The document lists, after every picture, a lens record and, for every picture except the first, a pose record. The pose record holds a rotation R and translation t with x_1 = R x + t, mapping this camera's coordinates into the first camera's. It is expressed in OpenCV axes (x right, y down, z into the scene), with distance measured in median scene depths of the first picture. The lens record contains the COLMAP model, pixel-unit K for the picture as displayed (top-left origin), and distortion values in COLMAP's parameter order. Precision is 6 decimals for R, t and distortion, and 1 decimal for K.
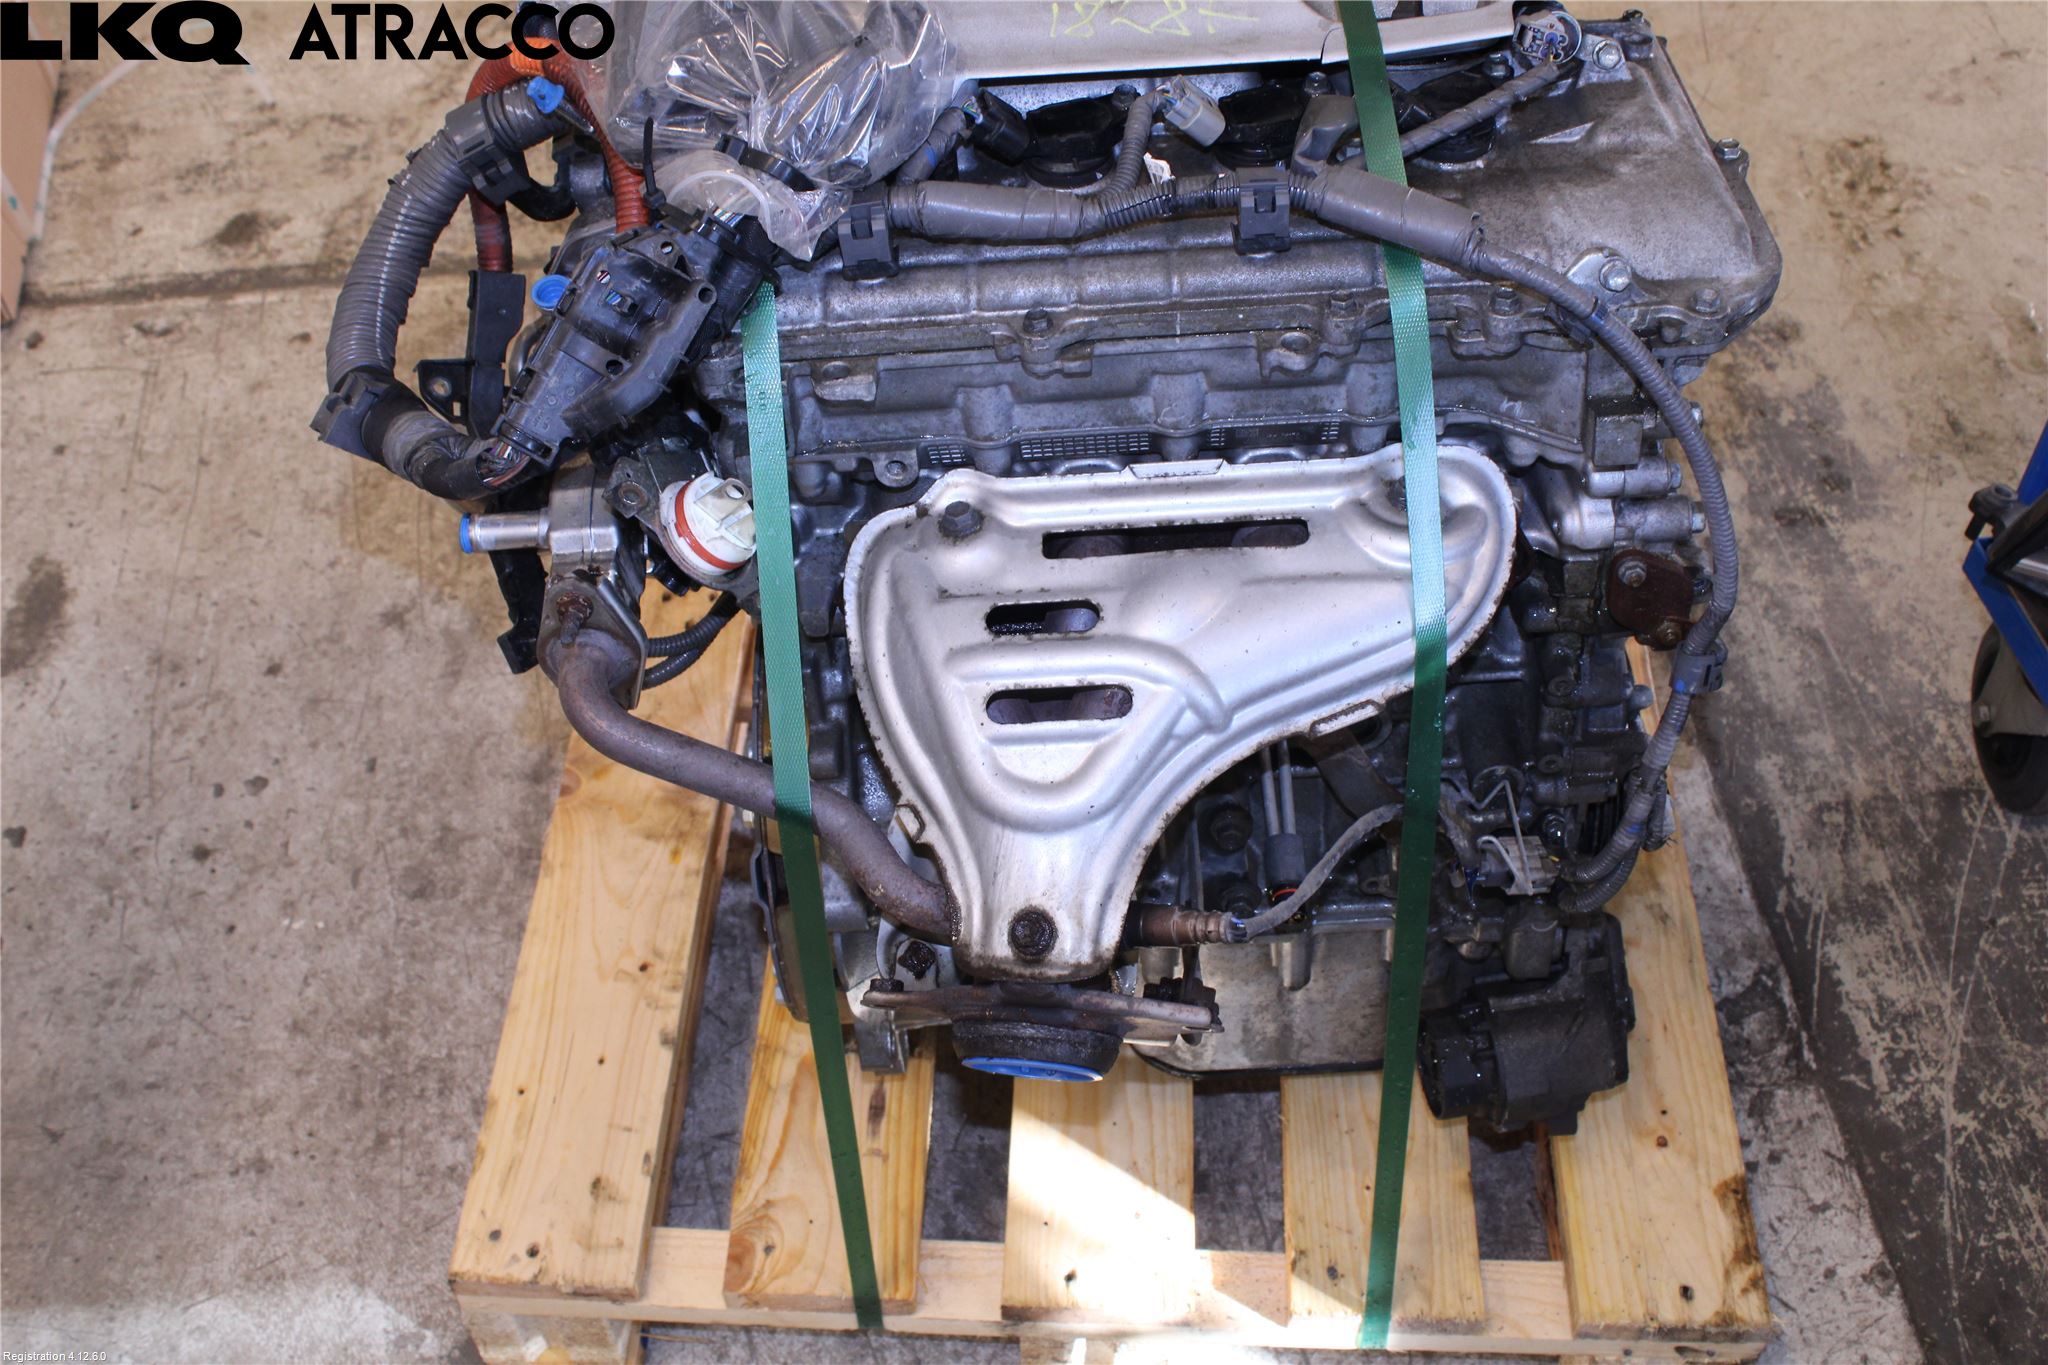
lens RADIAL K [[2101.9, 0, 1020.0], [0, 2101.9, 675.0], [0, 0, 1]] dist [-0.058419, 0.000000]
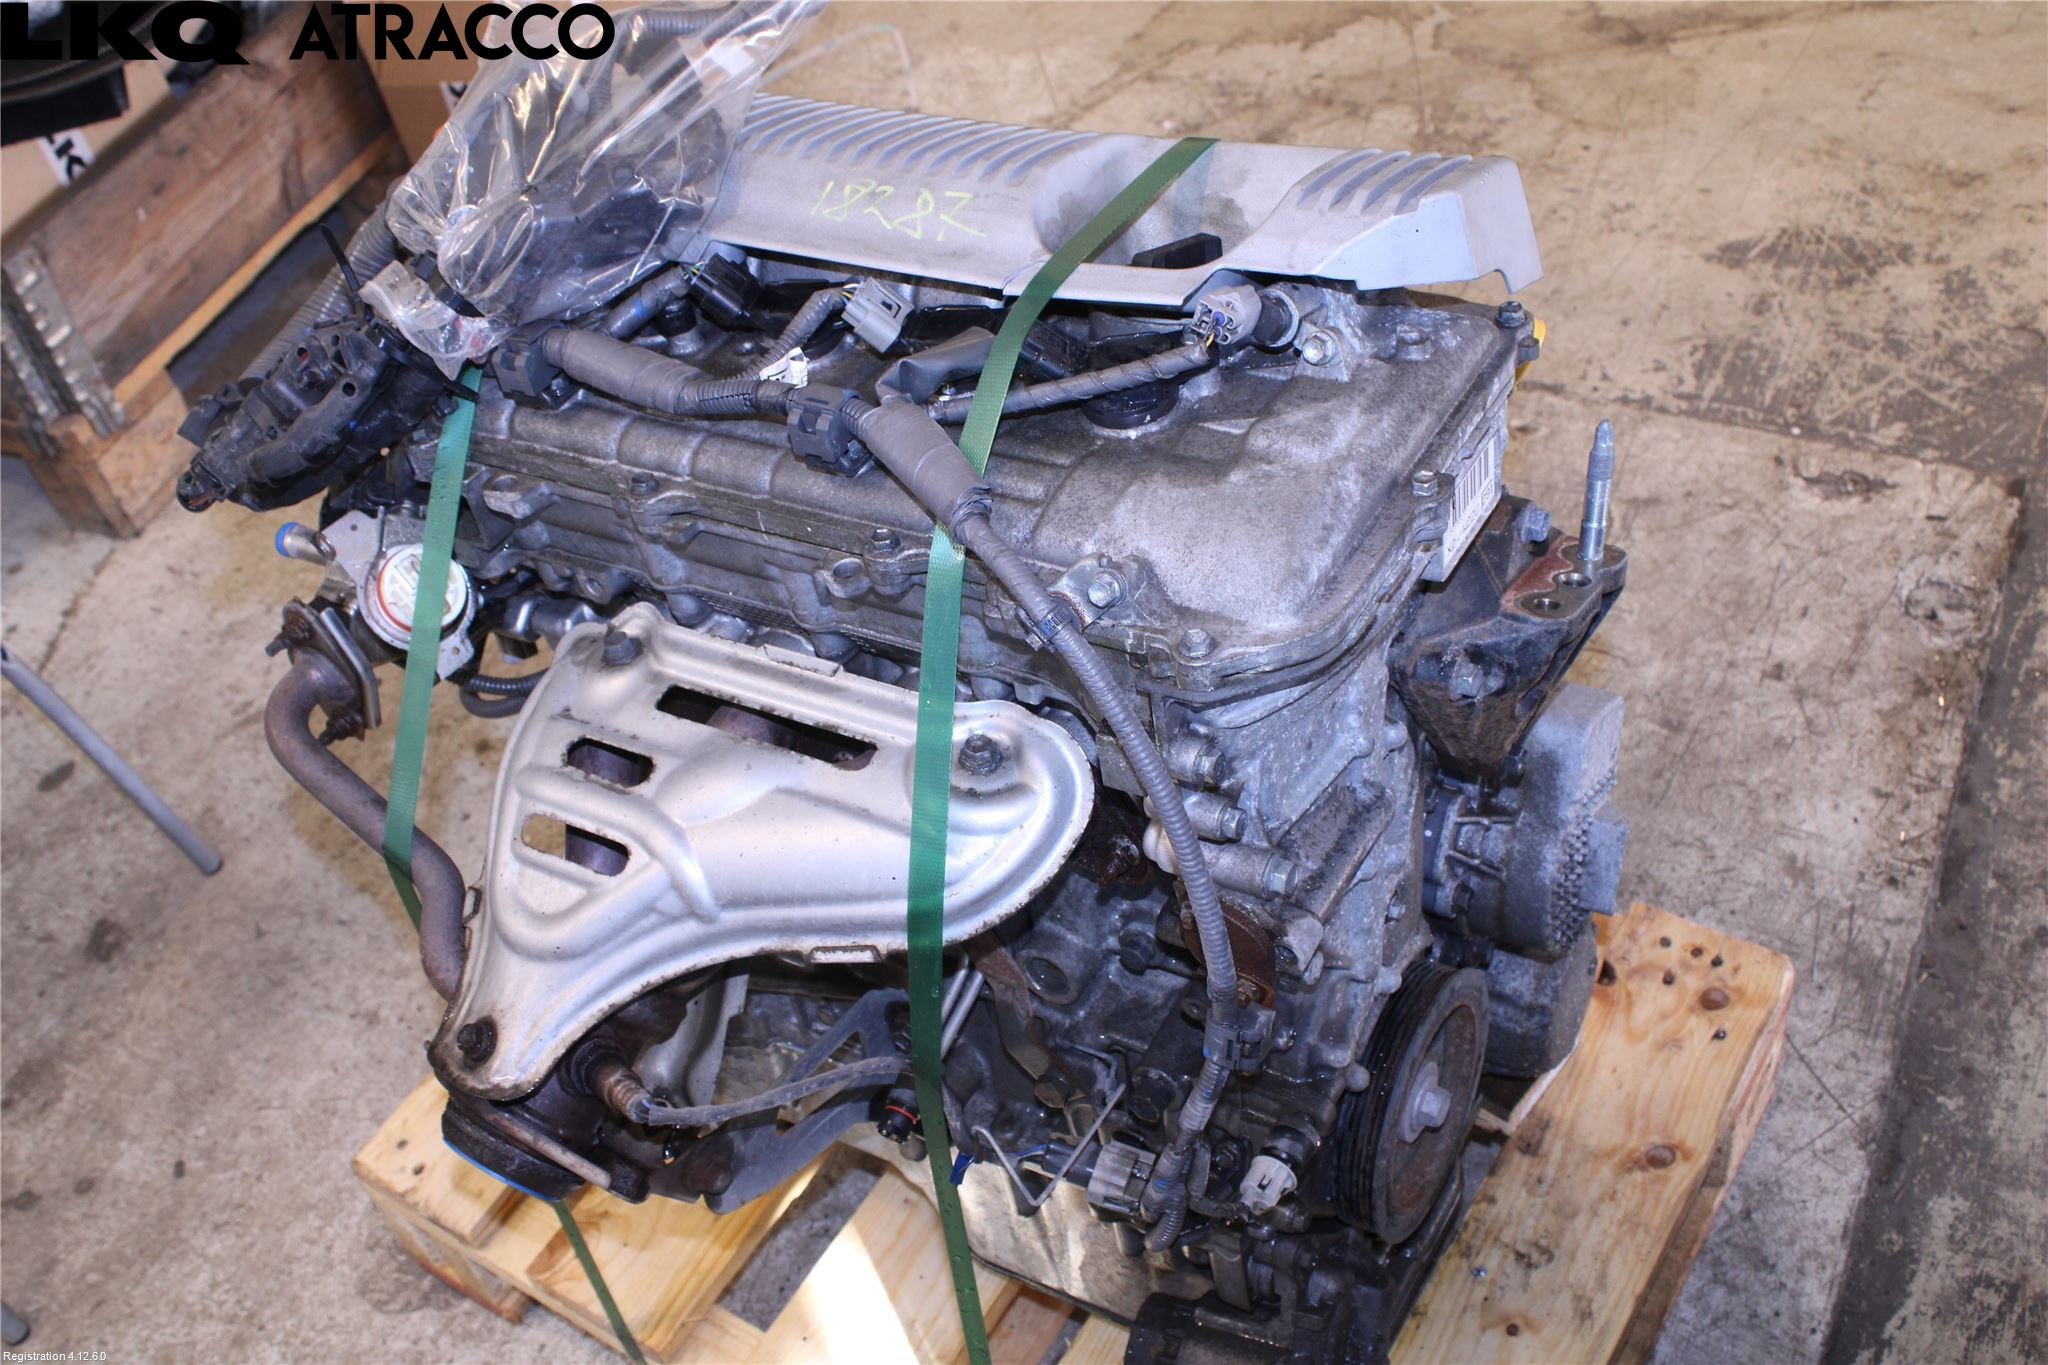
lens RADIAL K [[2101.9, 0, 1022.0], [0, 2101.9, 689.4], [0, 0, 1]] dist [-0.058419, 0.000000]
pose [[0.855092, 0.285620, -0.432711, 0.614831], [-0.285682, 0.956015, 0.066496, -0.185964], [0.432671, 0.066758, 0.899077, 0.156472]]
